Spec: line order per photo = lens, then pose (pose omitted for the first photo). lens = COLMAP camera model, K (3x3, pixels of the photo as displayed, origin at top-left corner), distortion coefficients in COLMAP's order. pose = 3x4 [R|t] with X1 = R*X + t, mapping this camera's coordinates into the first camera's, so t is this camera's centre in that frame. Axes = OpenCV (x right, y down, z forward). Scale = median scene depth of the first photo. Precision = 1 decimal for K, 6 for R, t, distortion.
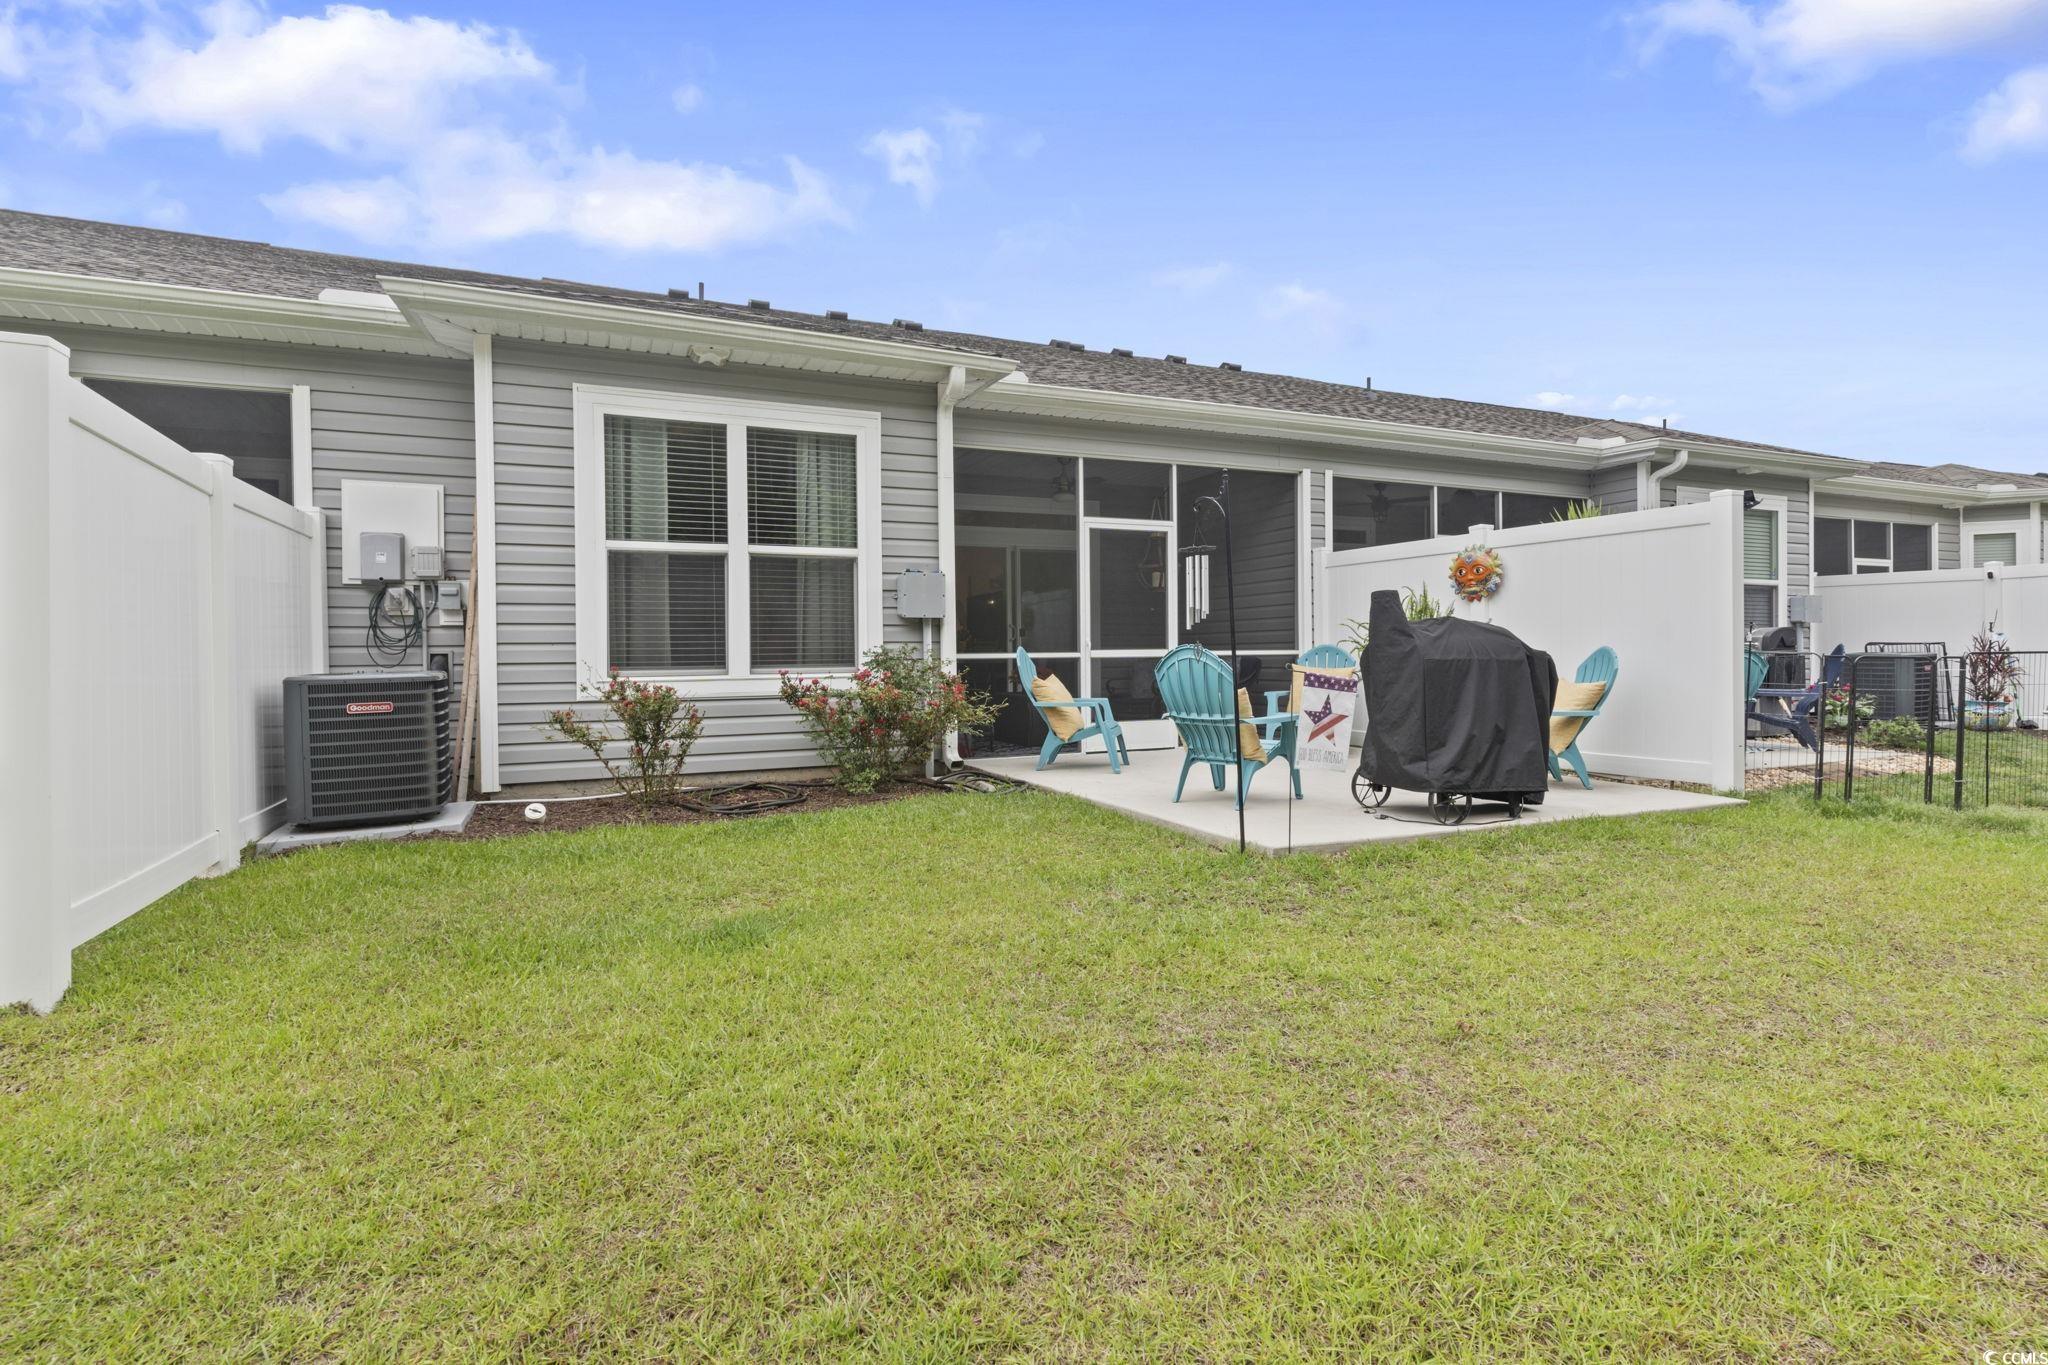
lens RADIAL K [[989.9, 0, 1022.0], [0, 989.9, 663.7], [0, 0, 1]] dist [0.002250, 0.001061]
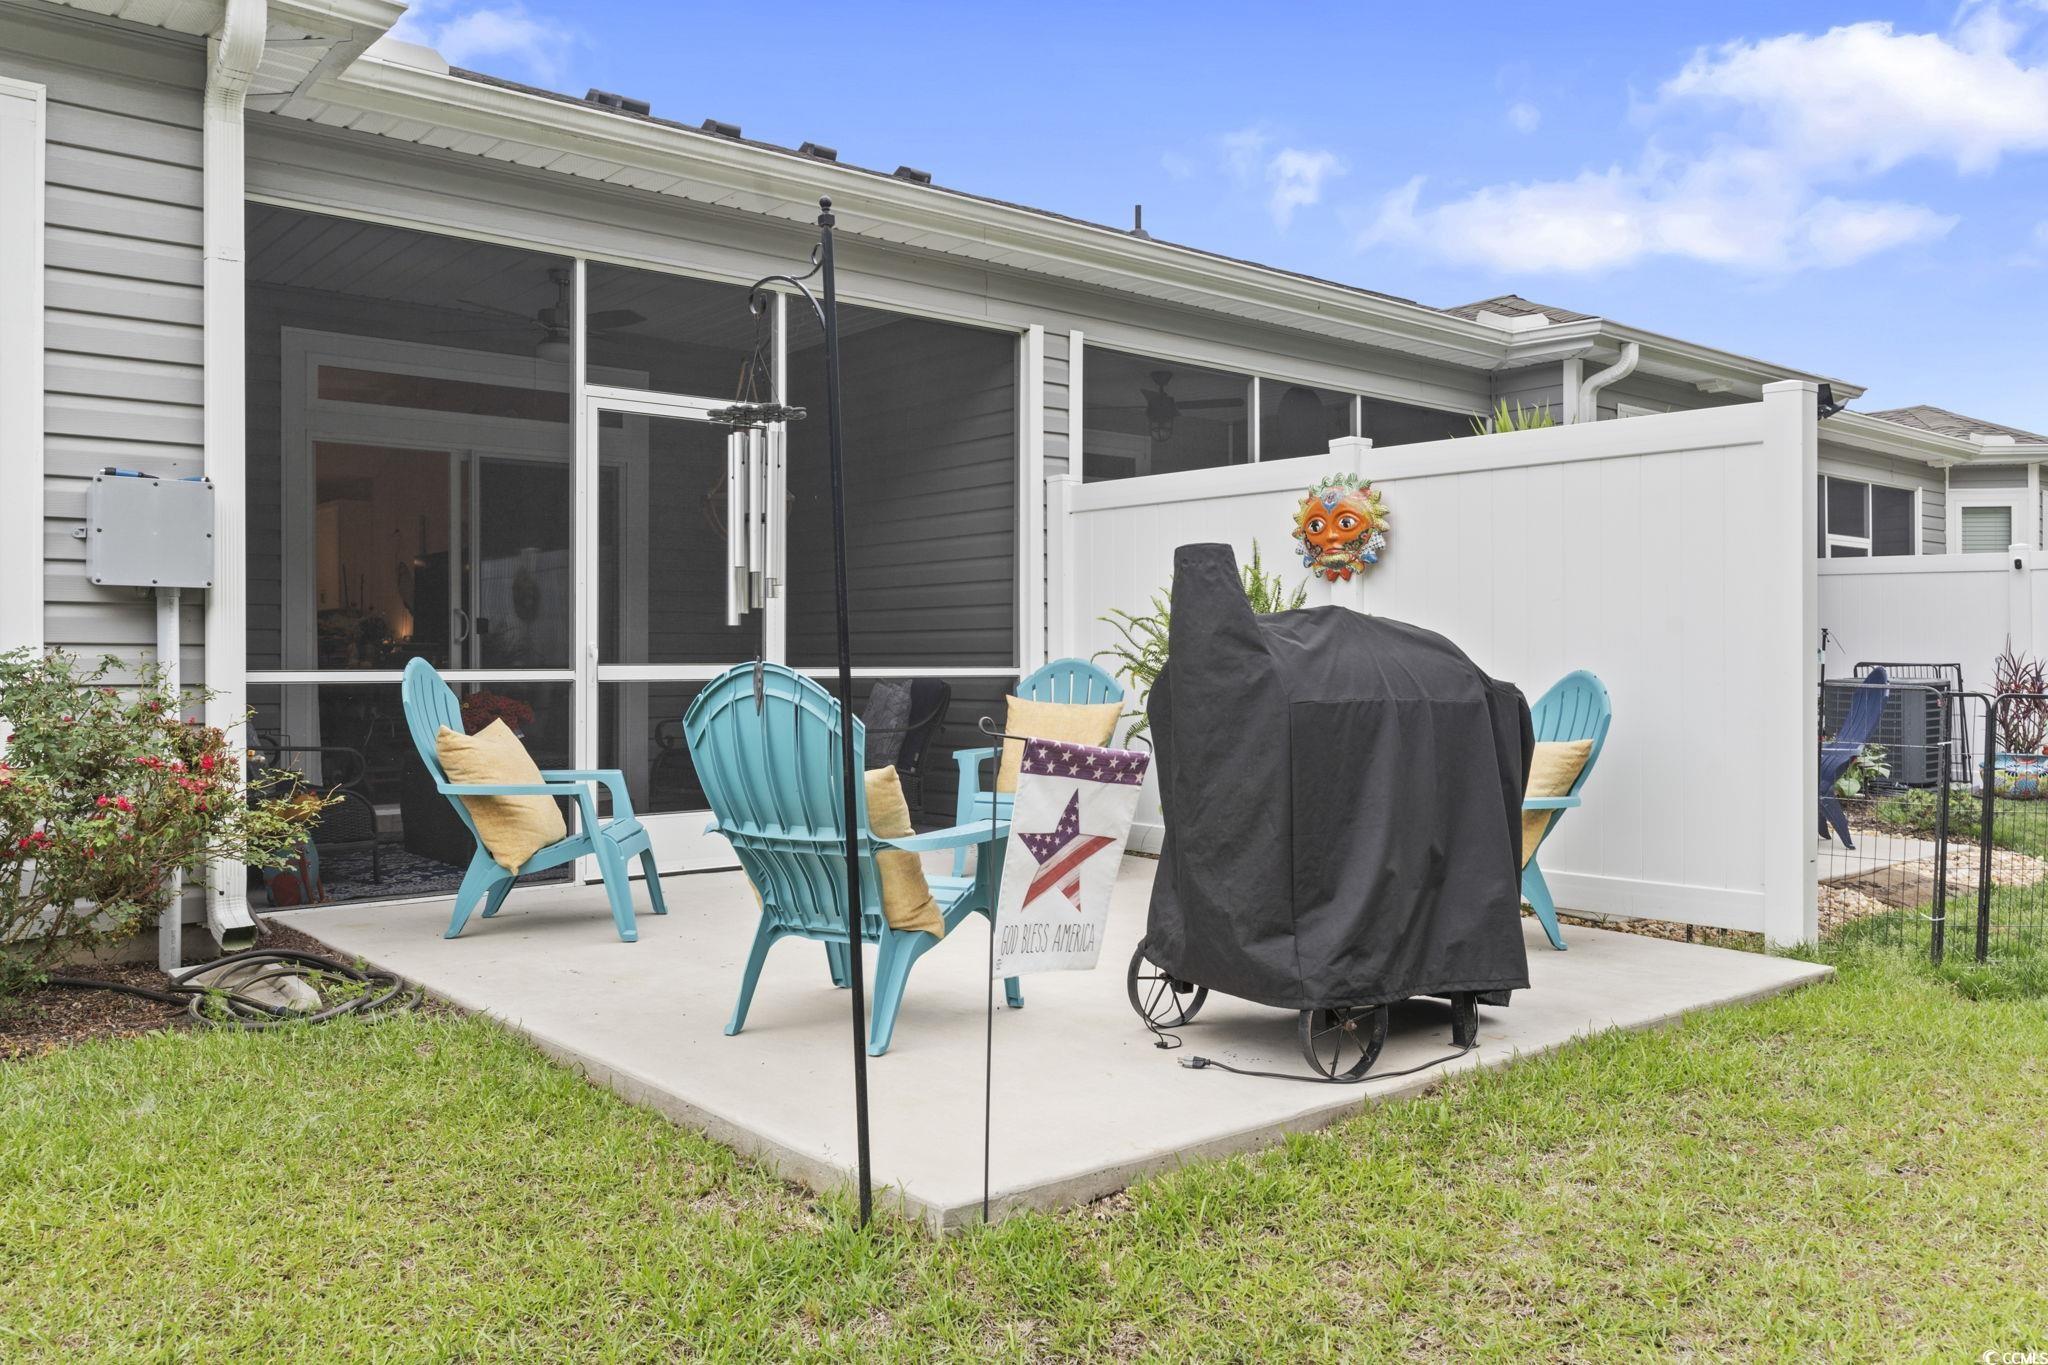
lens RADIAL K [[969.6, 0, 1024.0], [0, 969.6, 682.5], [0, 0, 1]] dist [0.000183, 0.000031]
pose [[0.964046, 0.000858, 0.265736, 0.156847], [-0.007517, 0.999683, 0.024042, -0.019946], [-0.265631, -0.025175, 0.963746, 0.543666]]
